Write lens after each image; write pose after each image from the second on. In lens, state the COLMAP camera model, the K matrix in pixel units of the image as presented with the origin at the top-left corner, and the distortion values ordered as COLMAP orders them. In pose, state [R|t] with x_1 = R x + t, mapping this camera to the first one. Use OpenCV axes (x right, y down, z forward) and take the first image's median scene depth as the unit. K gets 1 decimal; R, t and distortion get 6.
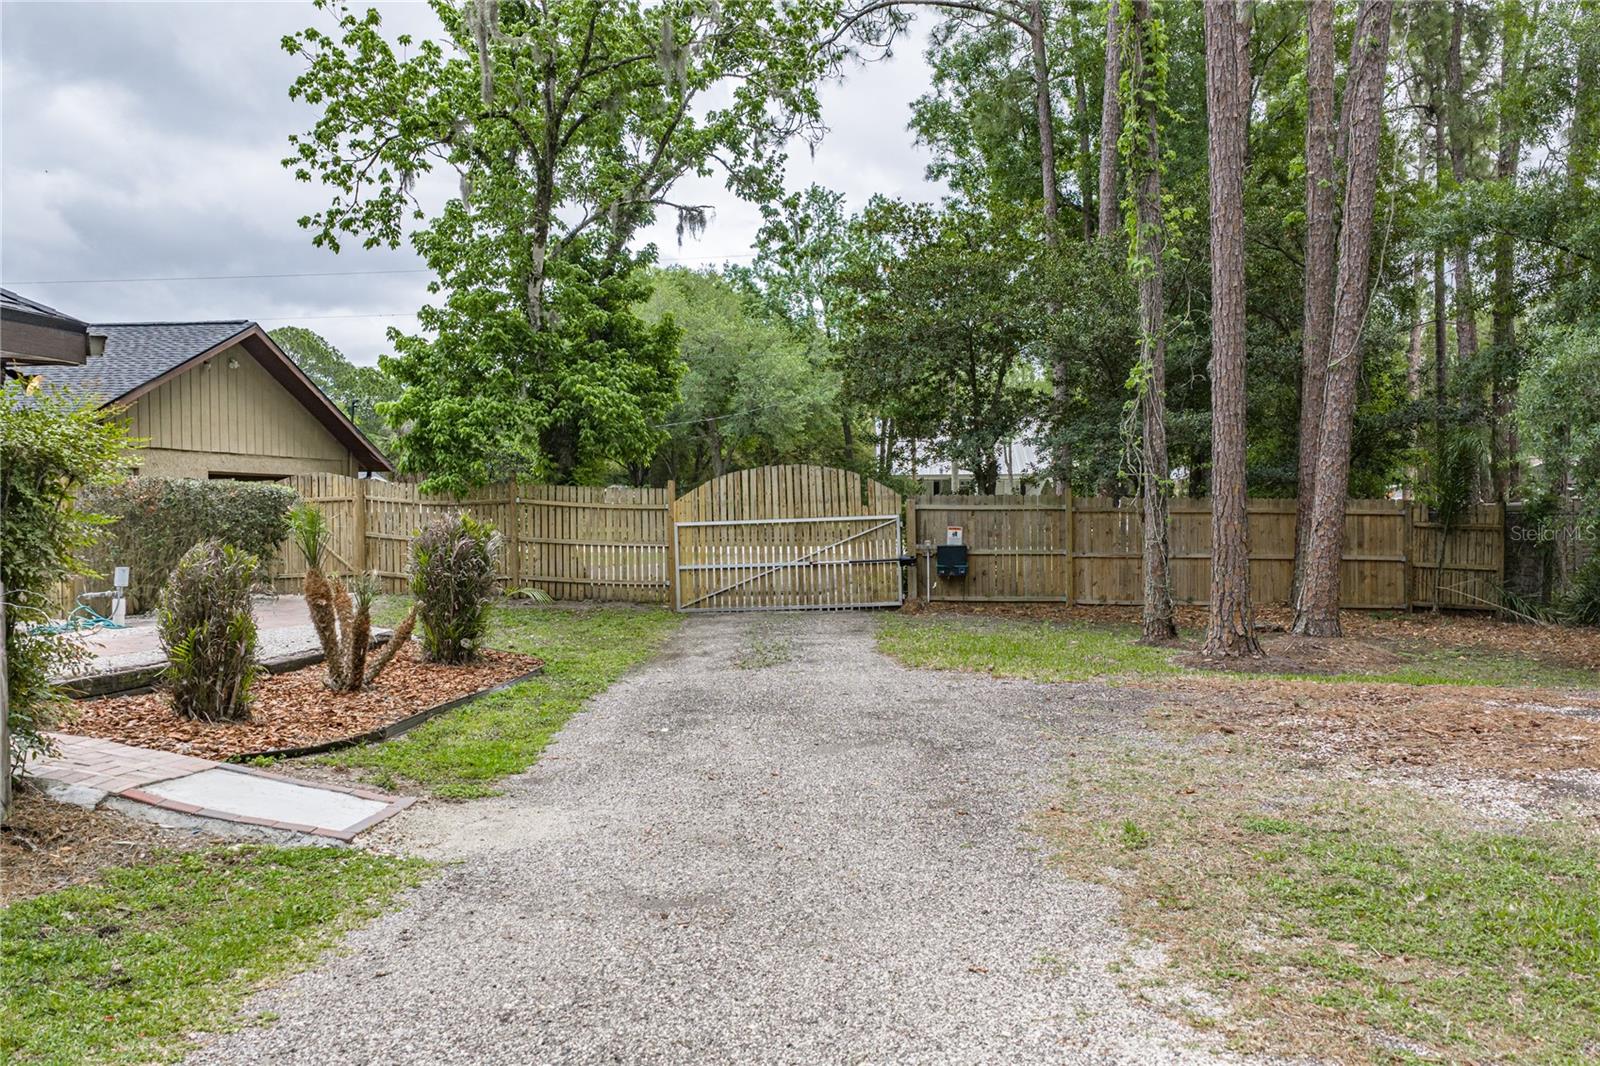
lens RADIAL K [[1333.4, 0, 798.1], [0, 1333.4, 536.4], [0, 0, 1]] dist [0.027551, -0.007572]
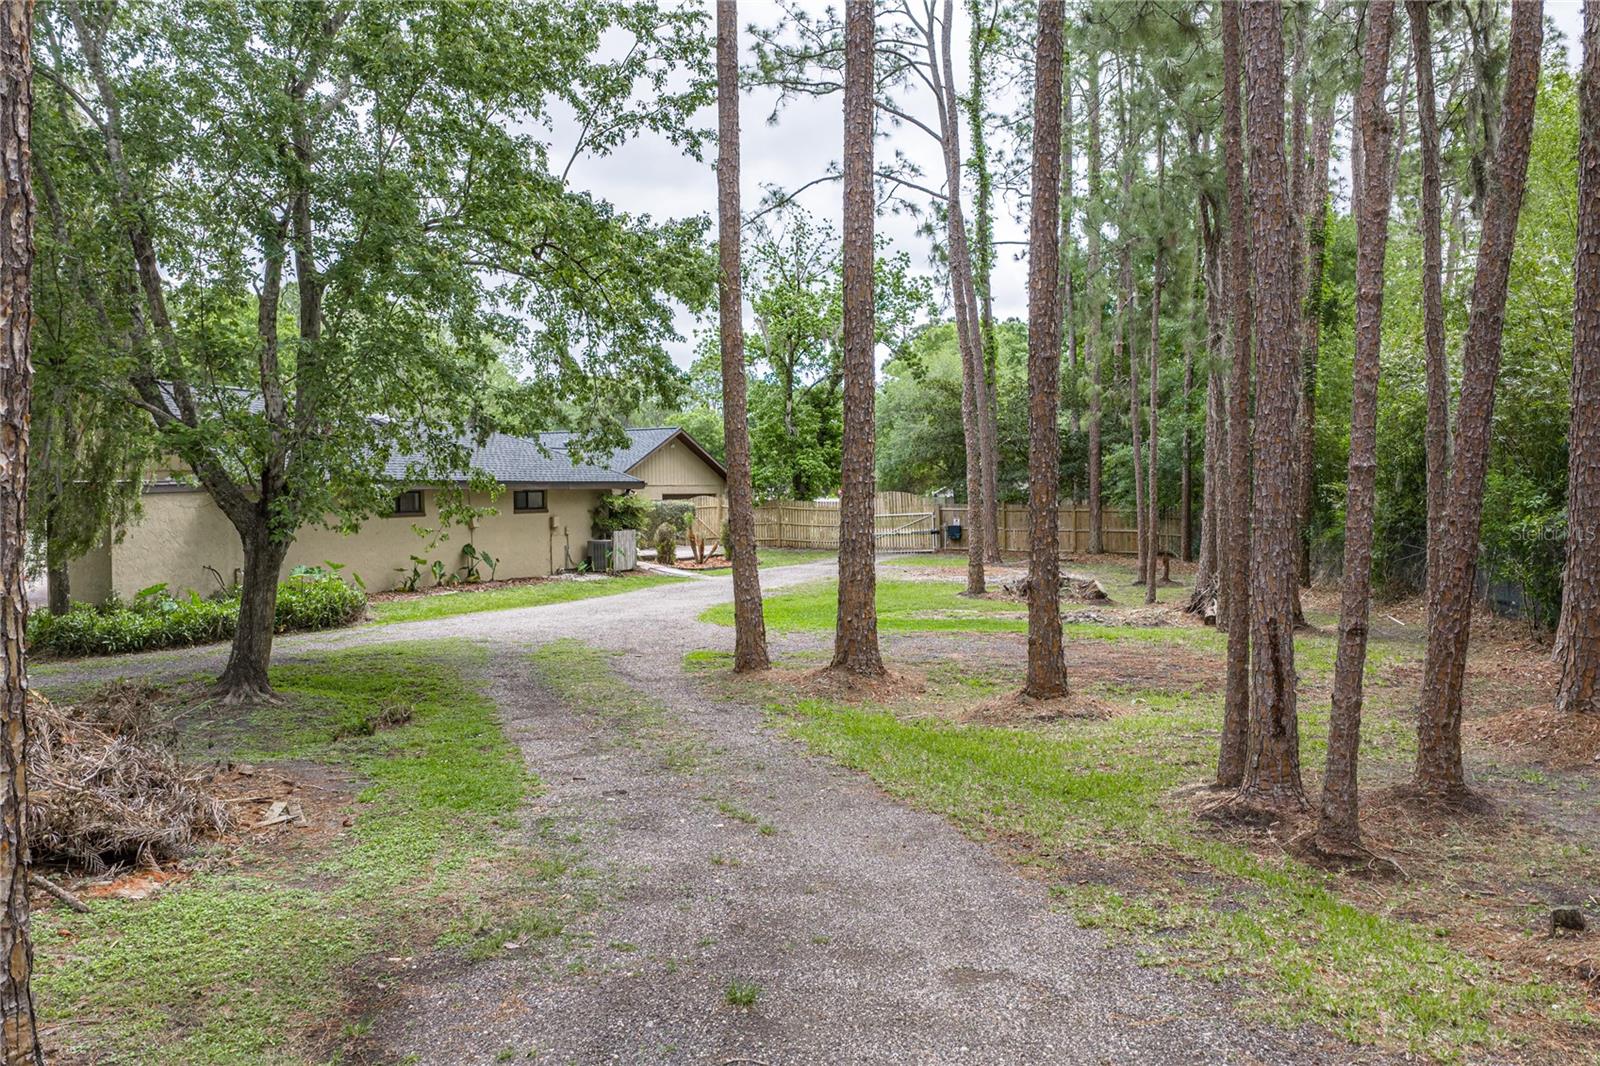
lens RADIAL K [[1333.4, 0, 800.5], [0, 1333.4, 531.3], [0, 0, 1]] dist [0.027551, -0.007572]
pose [[0.953319, 0.002690, -0.301954, 0.564380], [-0.001159, 0.999986, 0.005249, 0.004960], [0.301963, -0.004654, 0.953308, -1.317222]]
